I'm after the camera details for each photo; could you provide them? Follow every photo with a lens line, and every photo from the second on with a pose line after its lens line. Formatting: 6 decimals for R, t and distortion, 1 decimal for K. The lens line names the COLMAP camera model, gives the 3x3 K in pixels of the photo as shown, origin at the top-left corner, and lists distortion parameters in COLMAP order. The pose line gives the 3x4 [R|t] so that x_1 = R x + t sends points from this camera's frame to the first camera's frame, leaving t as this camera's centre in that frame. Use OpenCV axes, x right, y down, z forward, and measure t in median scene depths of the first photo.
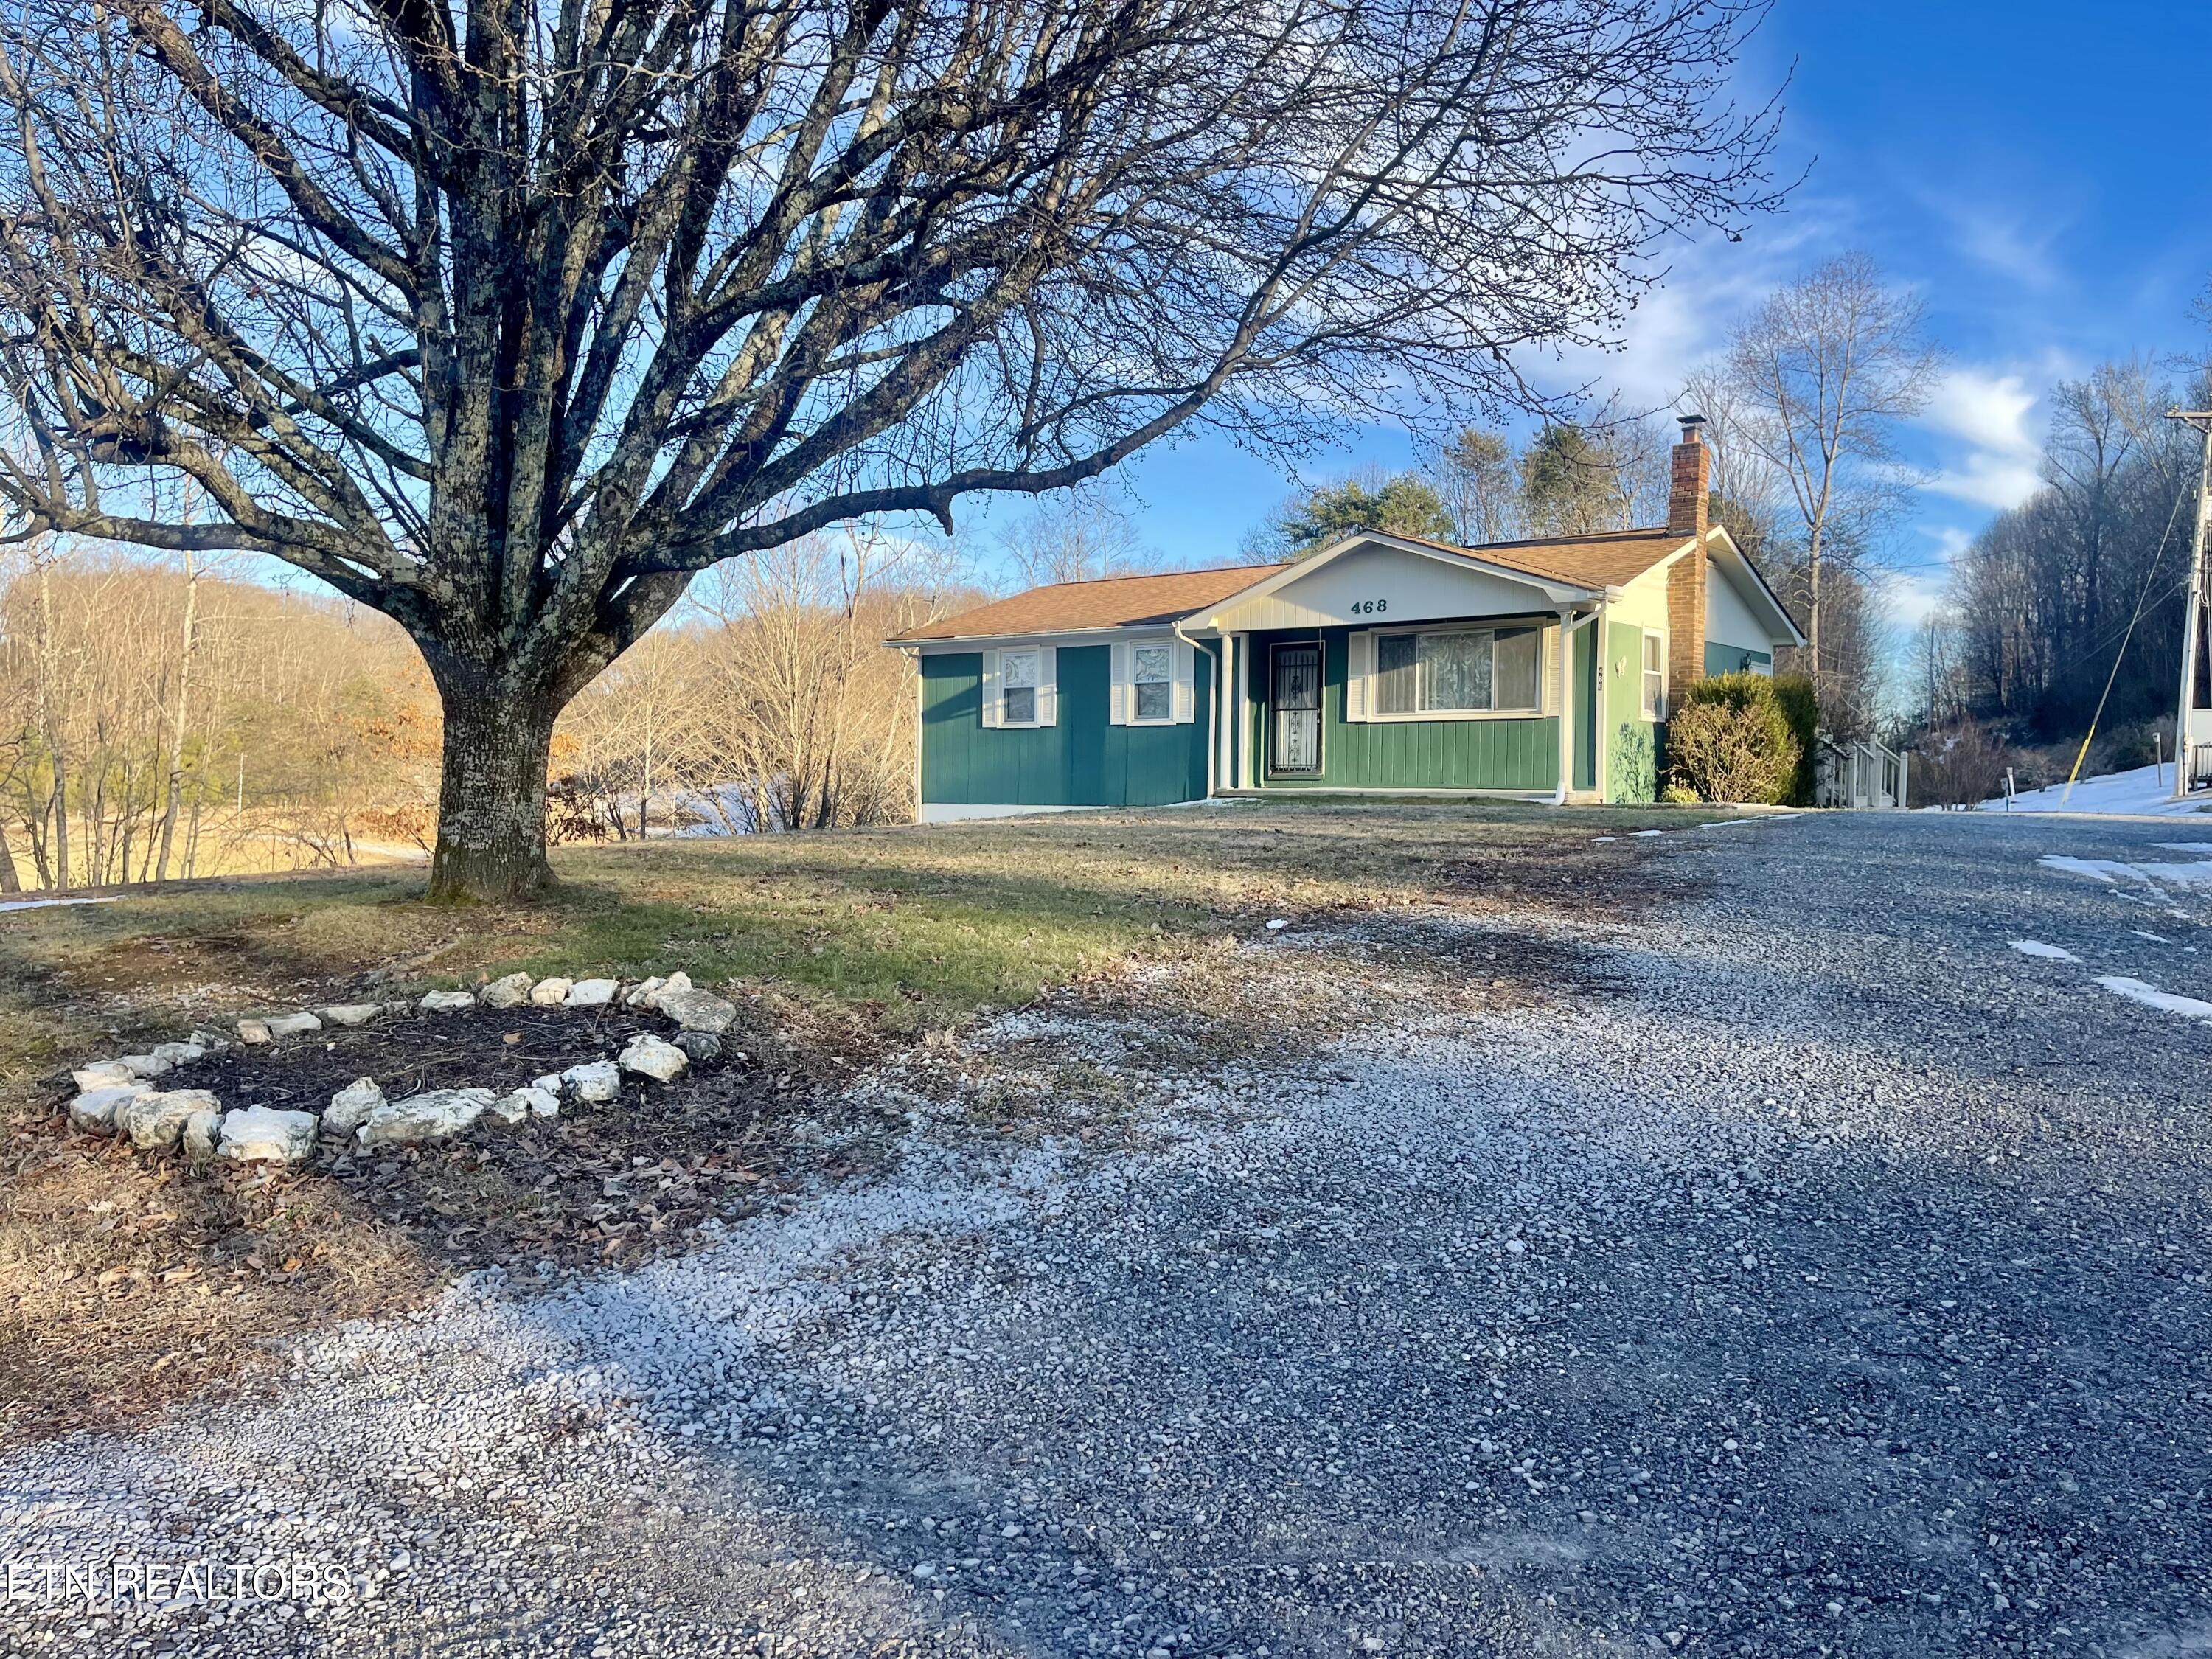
lens RADIAL K [[1577.1, 0, 1108.3], [0, 1577.1, 867.4], [0, 0, 1]] dist [0.028405, -0.001067]
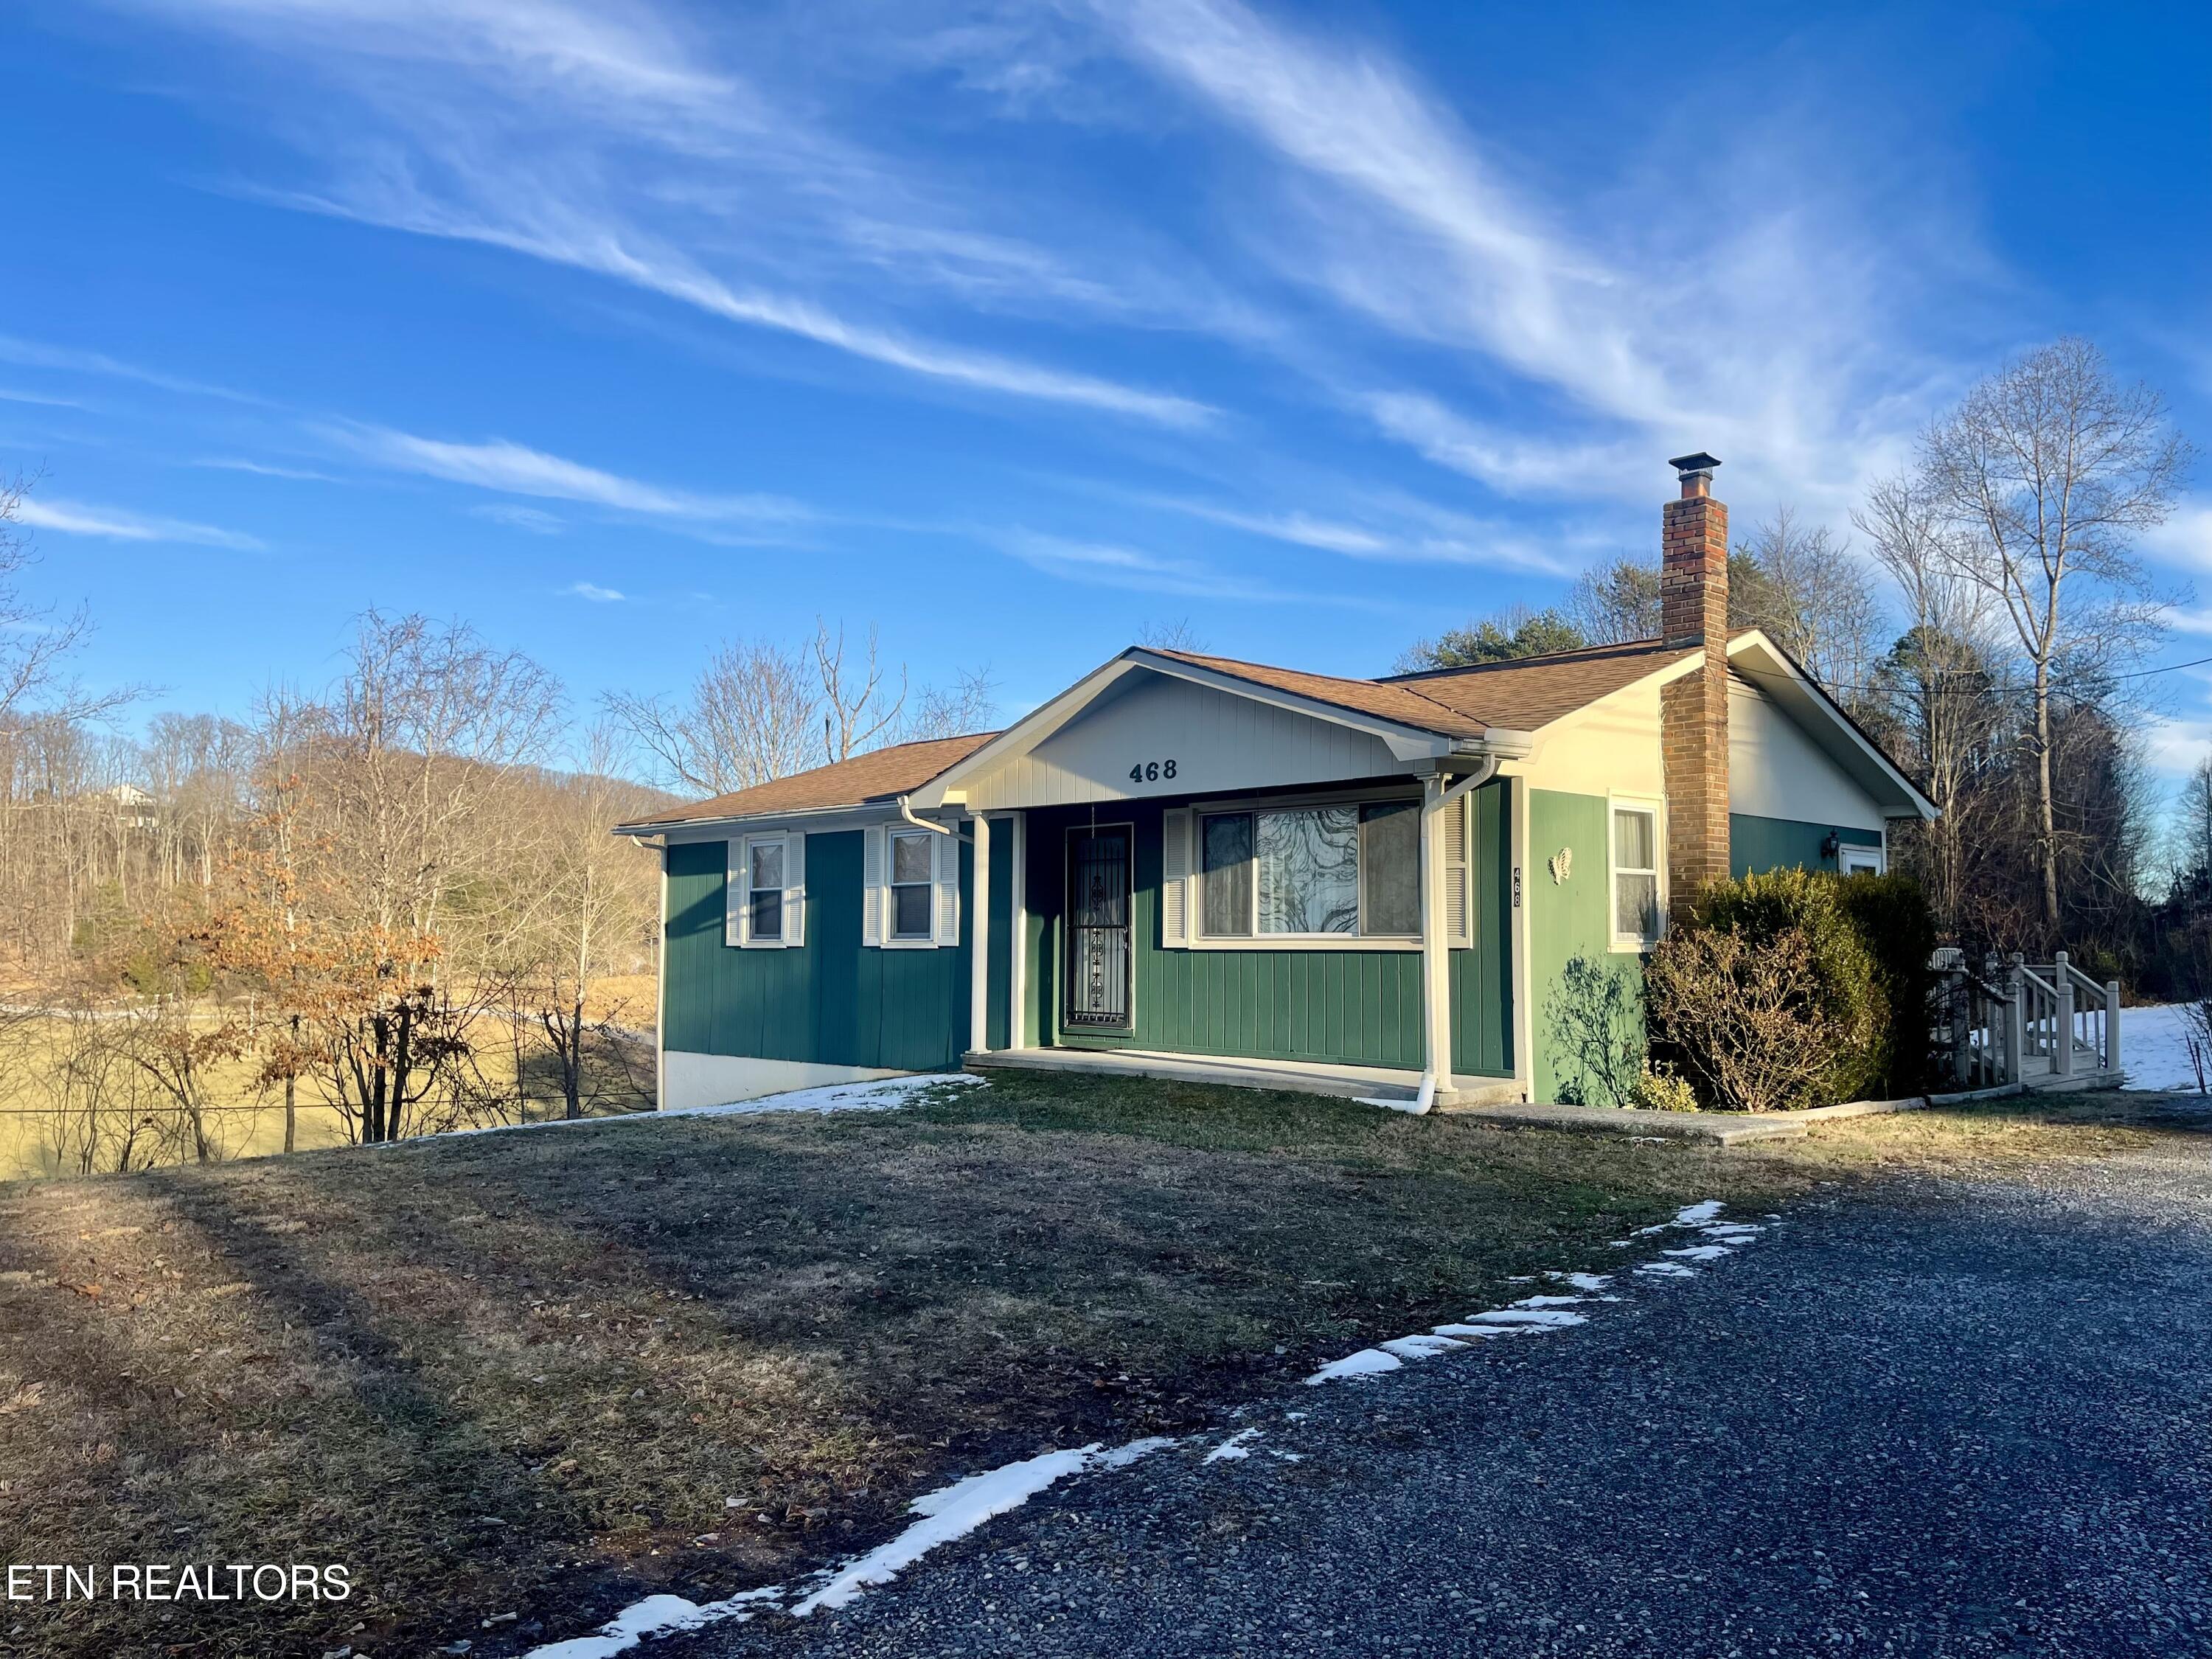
lens RADIAL K [[1611.5, 0, 1103.1], [0, 1611.5, 898.0], [0, 0, 1]] dist [0.031611, -0.057137]
pose [[0.991605, -0.007805, -0.129066, 0.209295], [-0.002935, 0.996560, -0.082821, -0.057729], [0.129268, 0.082505, 0.988171, 0.345753]]
